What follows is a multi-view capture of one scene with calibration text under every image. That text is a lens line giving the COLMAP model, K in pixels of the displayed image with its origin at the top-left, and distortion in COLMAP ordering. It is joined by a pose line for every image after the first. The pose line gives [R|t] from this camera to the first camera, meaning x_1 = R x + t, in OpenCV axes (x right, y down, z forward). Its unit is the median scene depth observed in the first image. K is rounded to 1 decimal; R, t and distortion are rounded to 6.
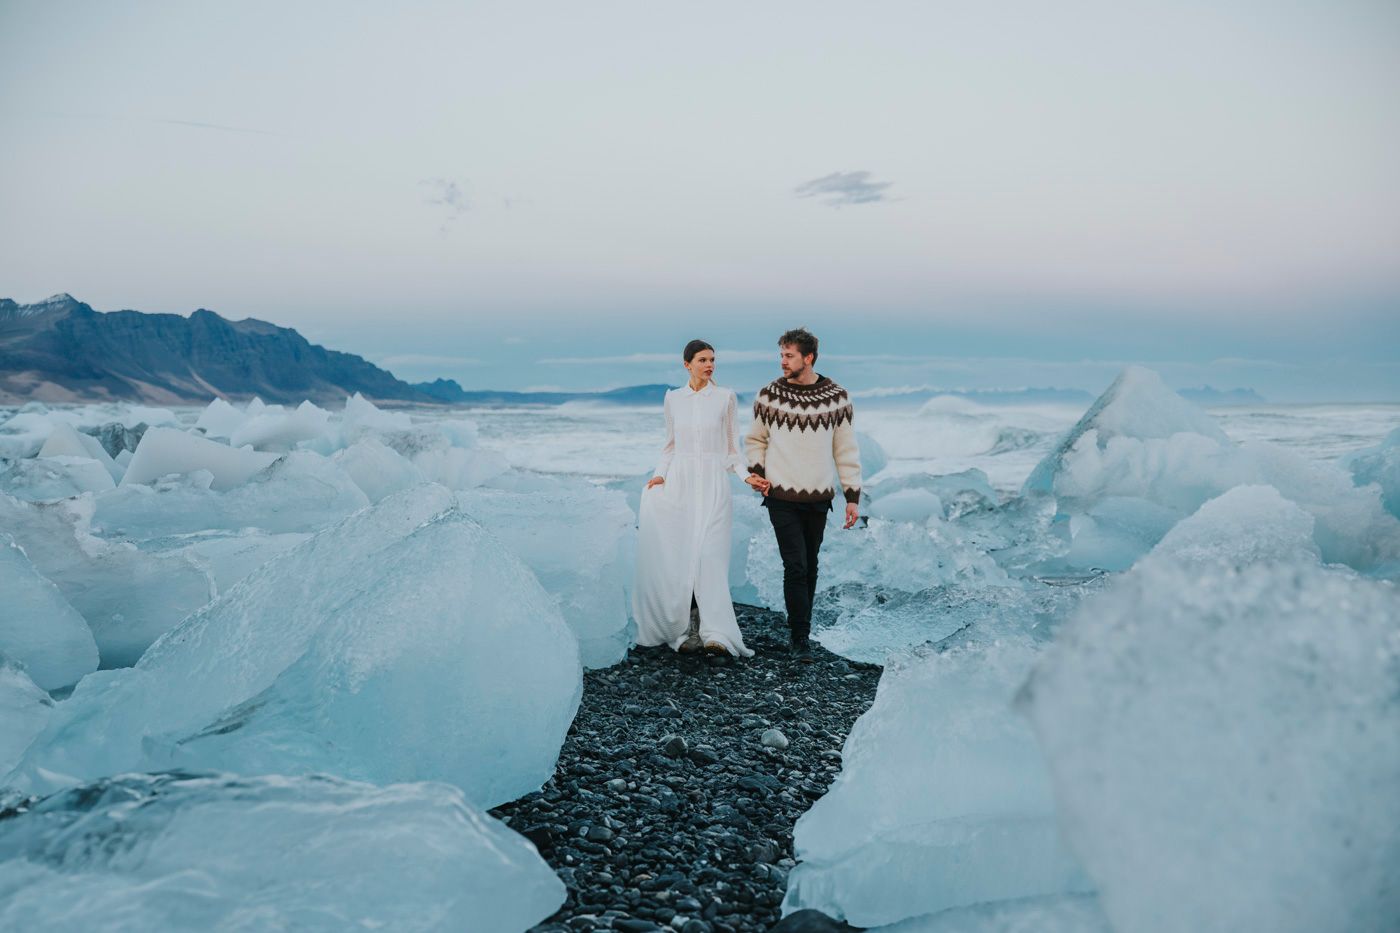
lens RADIAL K [[2005.1, 0, 700.0], [0, 2005.1, 466.5], [0, 0, 1]] dist [0.112791, -0.019497]
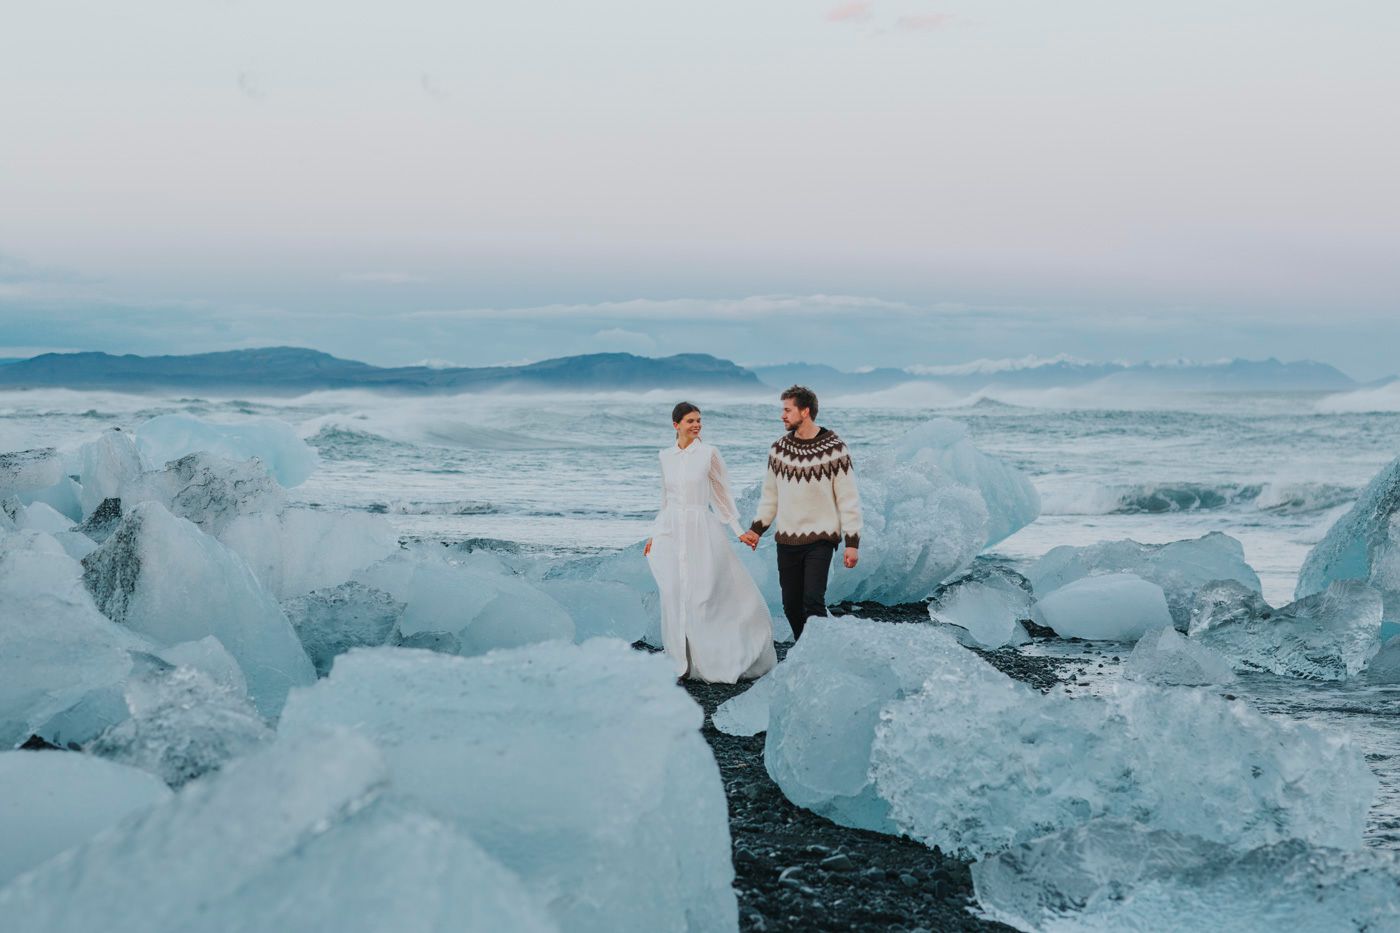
lens RADIAL K [[3339.6, 0, 700.0], [0, 3339.6, 466.5], [0, 0, 1]] dist [-0.064395, -0.131600]
pose [[0.999964, -0.001451, 0.008395, -0.031641], [0.001491, 0.999987, -0.004785, -0.026278], [-0.008388, 0.004797, 0.999953, 0.136642]]
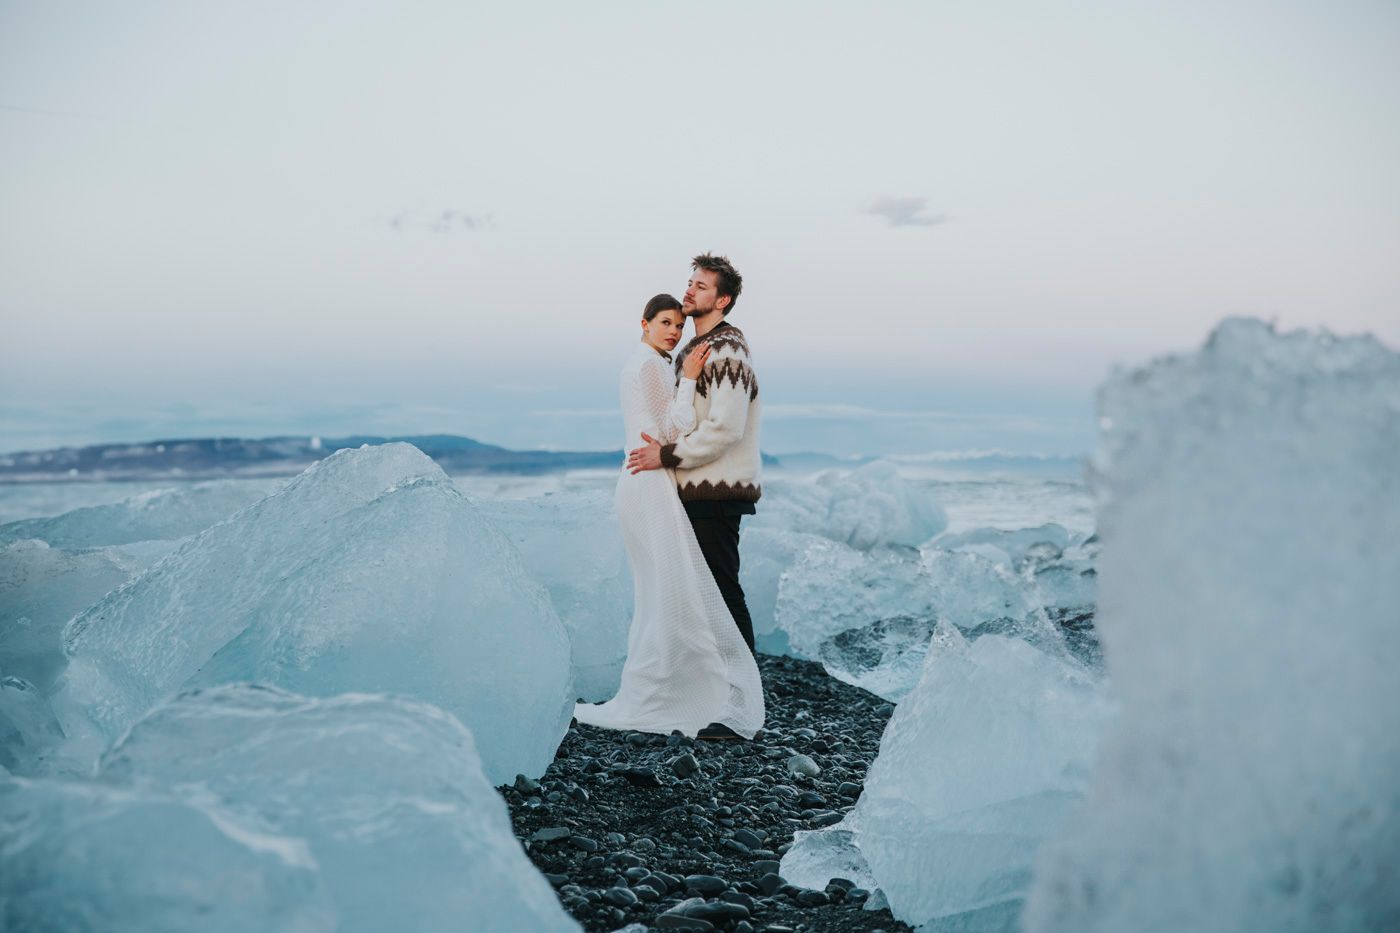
lens RADIAL K [[2401.2, 0, 700.0], [0, 2401.2, 466.5], [0, 0, 1]] dist [0.189950, -0.085269]
pose [[0.999812, 0.015873, -0.011119, 0.001984], [-0.016245, 0.999283, -0.034187, 0.028178], [0.010568, 0.034361, 0.999354, -0.006012]]
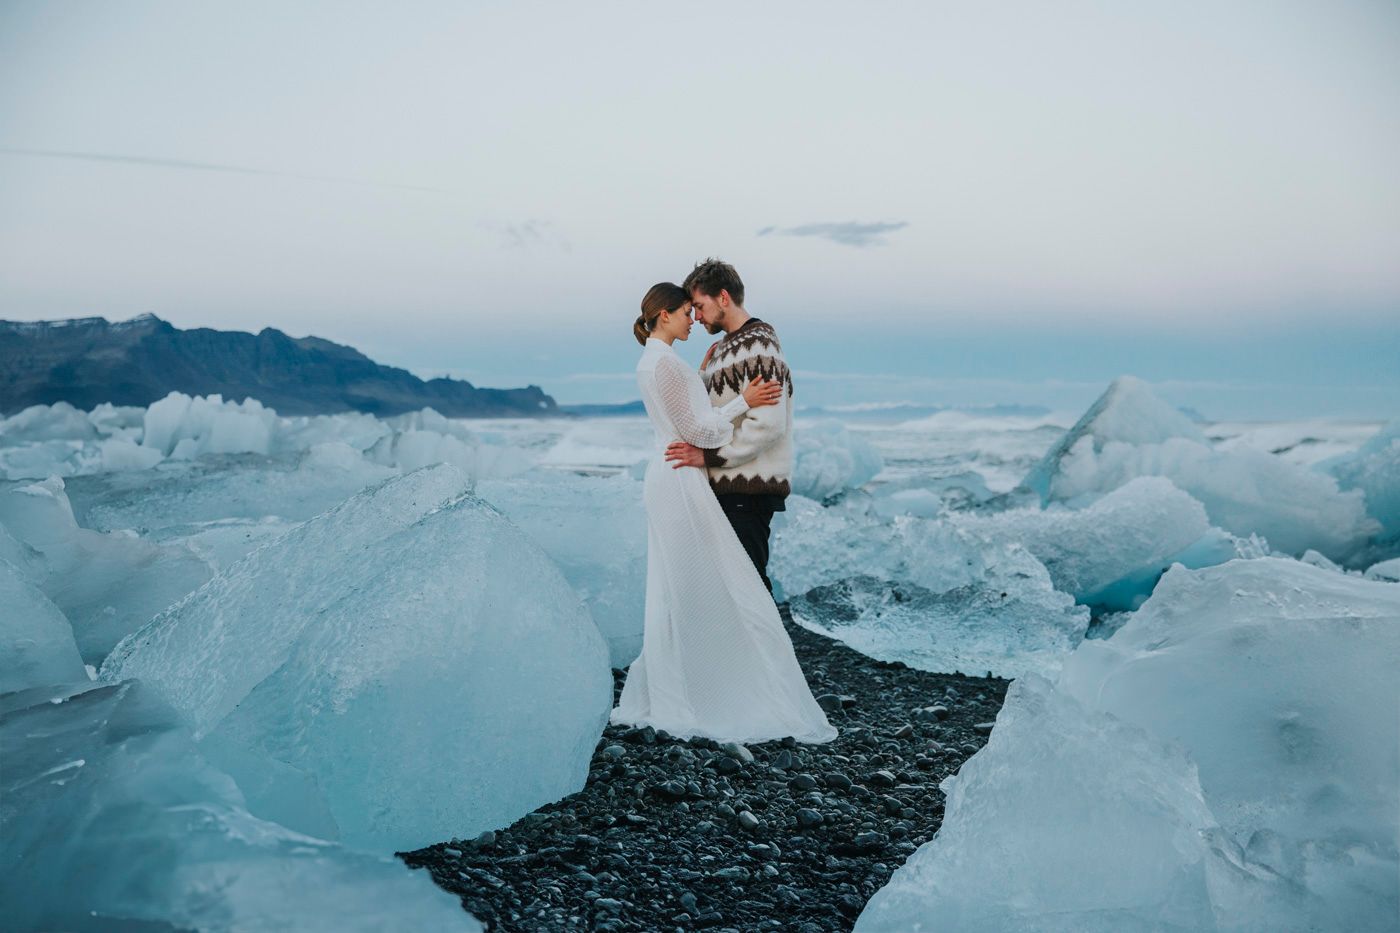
lens RADIAL K [[1745.9, 0, 700.0], [0, 1745.9, 466.5], [0, 0, 1]] dist [0.071500, 0.021741]
pose [[0.999932, 0.011436, -0.002161, -0.011857], [-0.011443, 0.999930, -0.003027, 0.005861], [0.002127, 0.003051, 0.999993, 0.137105]]
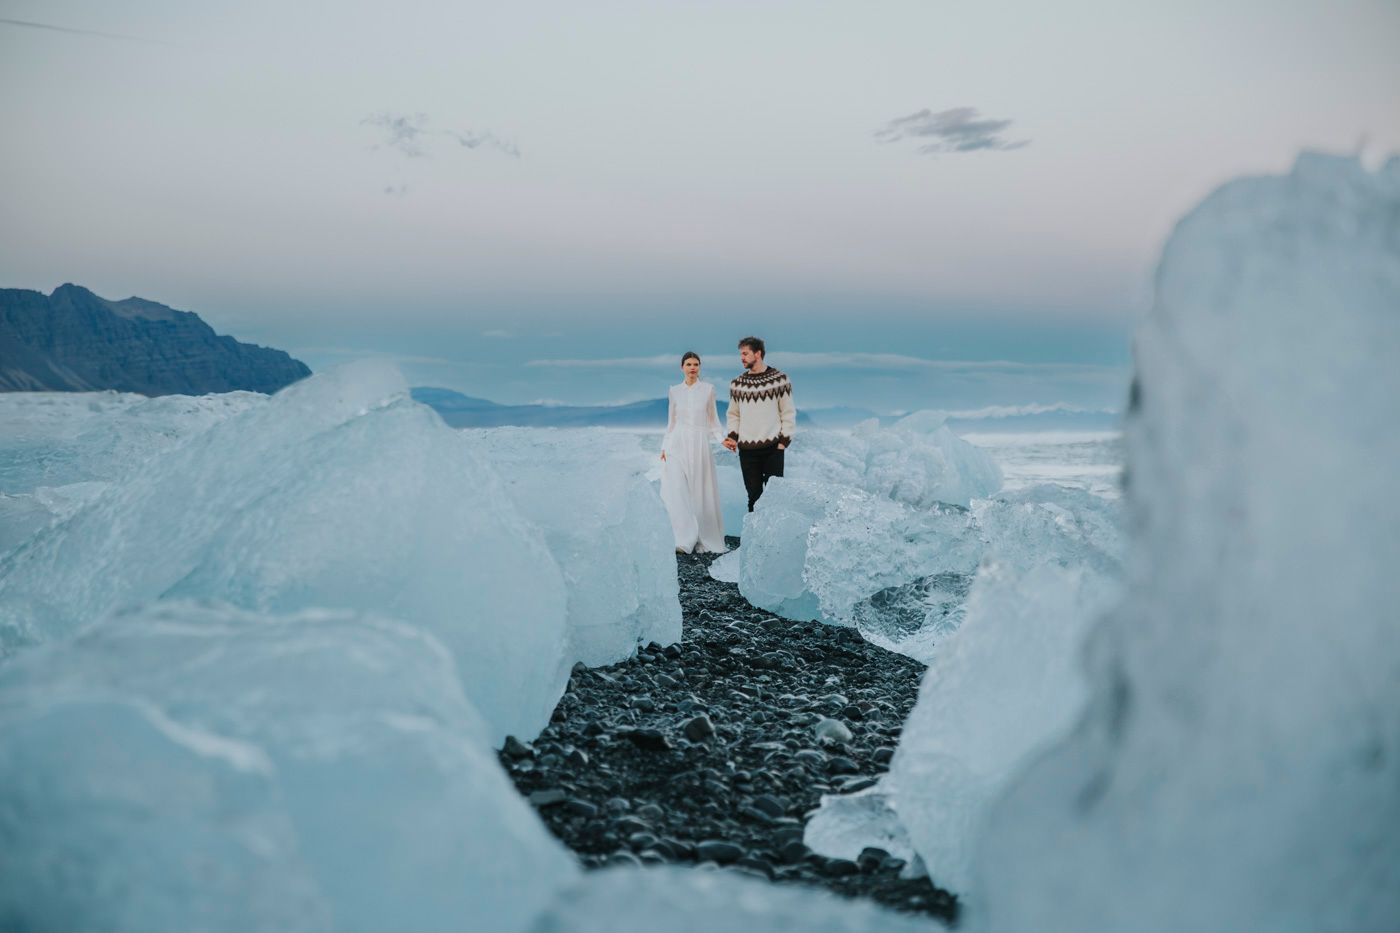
lens RADIAL K [[2750.2, 0, 700.0], [0, 2750.2, 466.5], [0, 0, 1]] dist [0.273693, -0.253545]
pose [[0.999718, 0.015366, -0.018109, 0.003180], [-0.015717, 0.999689, -0.019386, 0.036359], [0.017806, 0.019665, 0.999648, -0.007357]]
